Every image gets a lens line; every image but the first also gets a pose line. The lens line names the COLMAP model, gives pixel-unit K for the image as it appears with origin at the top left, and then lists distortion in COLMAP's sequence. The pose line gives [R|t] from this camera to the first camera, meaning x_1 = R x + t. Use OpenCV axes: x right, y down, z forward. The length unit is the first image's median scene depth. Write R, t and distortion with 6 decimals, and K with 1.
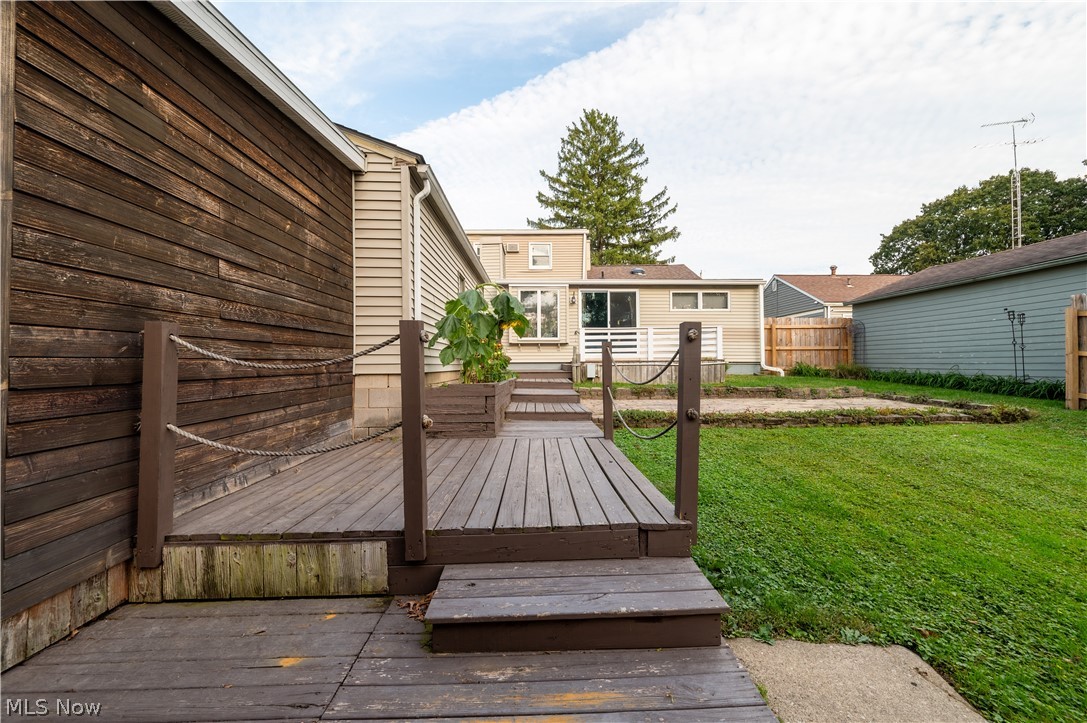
lens RADIAL K [[437.1, 0, 549.3], [0, 437.1, 361.2], [0, 0, 1]] dist [-0.000854, -0.000181]
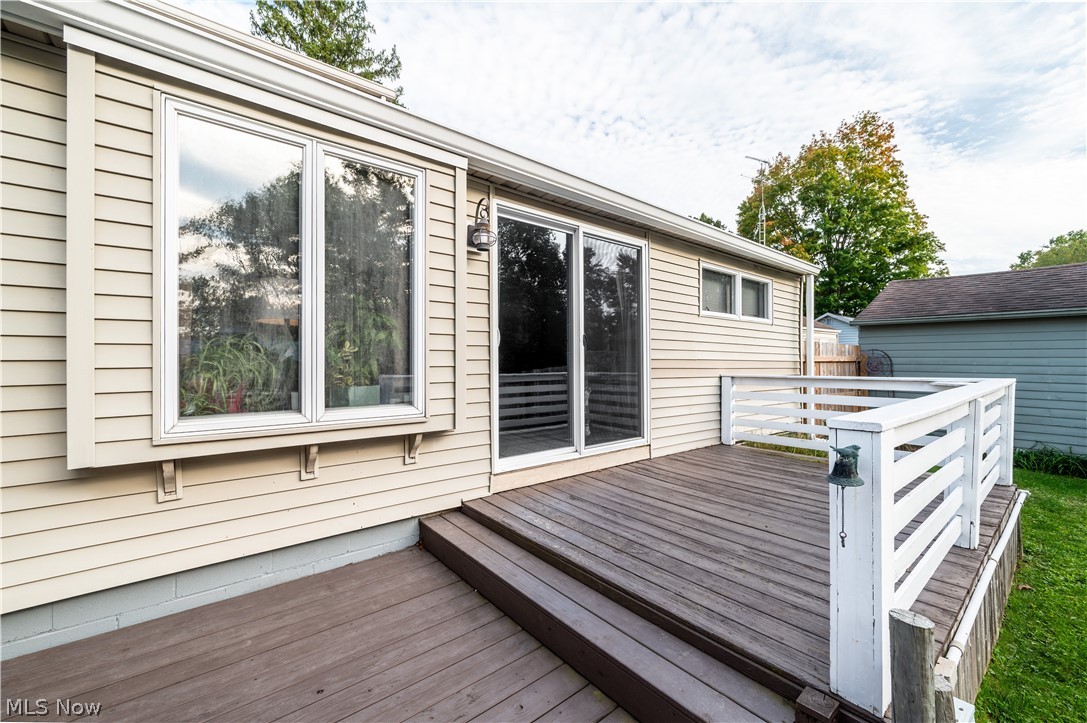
lens RADIAL K [[437.1, 0, 549.3], [0, 437.1, 361.2], [0, 0, 1]] dist [-0.000854, -0.000181]
pose [[0.786831, 0.004128, 0.617155, -0.023241], [-0.008821, 0.999951, 0.004556, -0.030882], [-0.617106, -0.009029, 0.786828, 0.319174]]
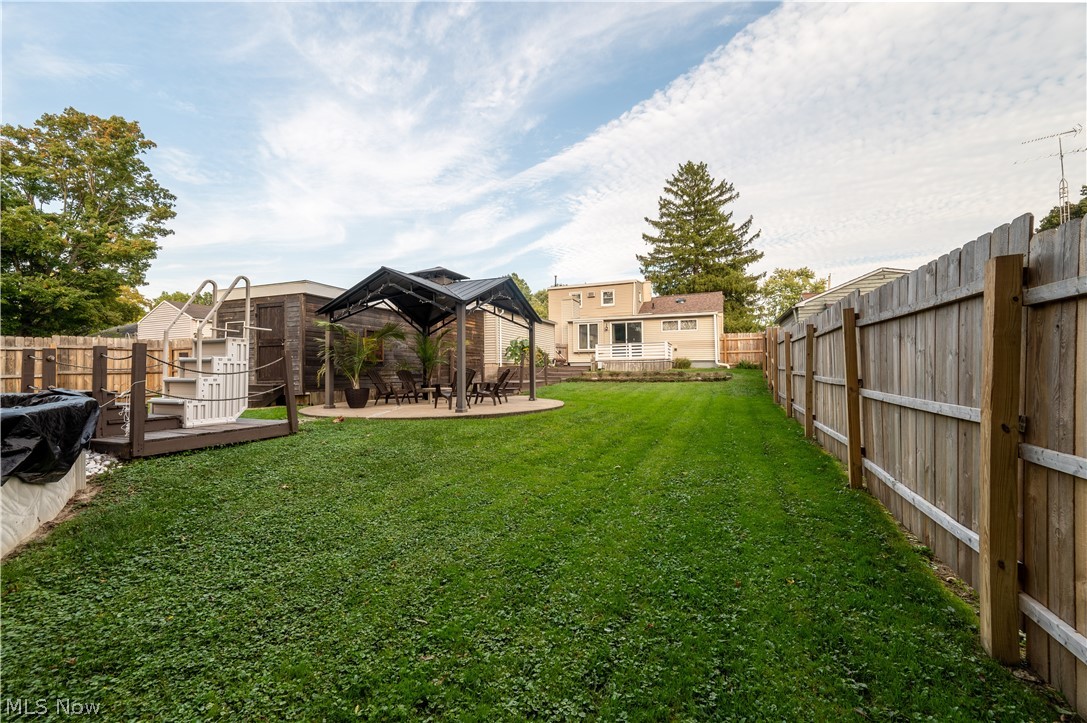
lens RADIAL K [[454.3, 0, 541.6], [0, 454.3, 370.9], [0, 0, 1]] dist [-0.000098, -0.000075]
pose [[0.919258, -0.003876, -0.393636, 0.236760], [0.007585, 0.999940, 0.007869, 0.010928], [0.393582, -0.010220, 0.919233, -0.390886]]
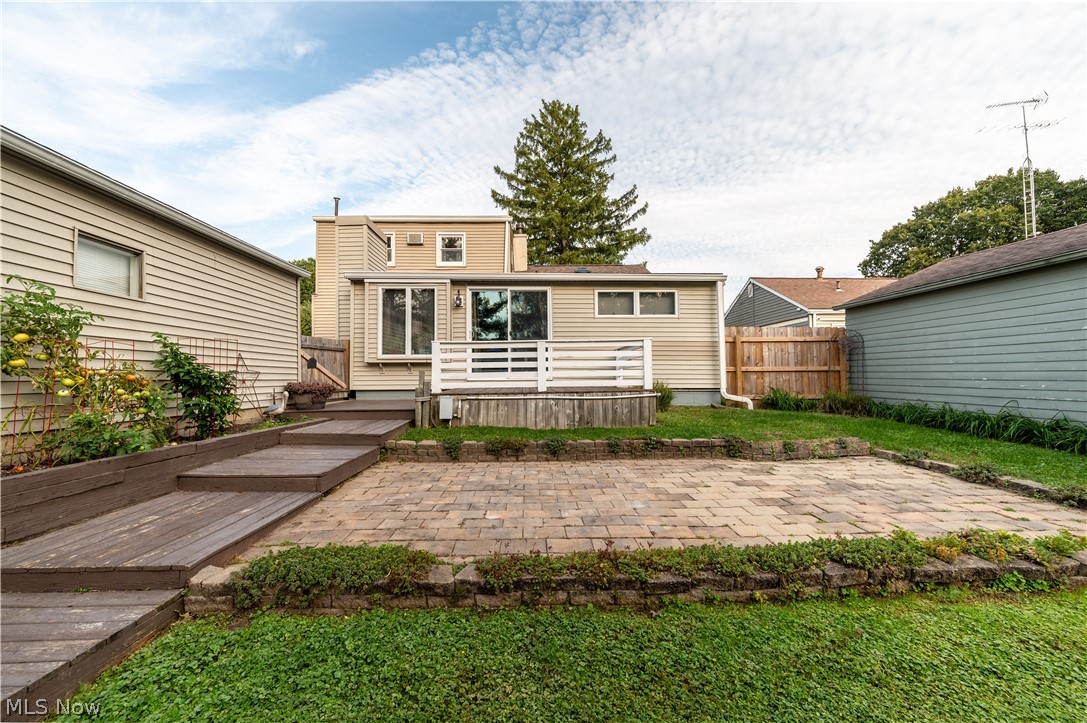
lens RADIAL K [[437.1, 0, 549.3], [0, 437.1, 361.2], [0, 0, 1]] dist [-0.000854, -0.000181]
pose [[0.999842, -0.001181, 0.017748, 0.076781], [0.001706, 0.999561, -0.029562, -0.009076], [-0.017705, 0.029588, 0.999405, 0.116028]]
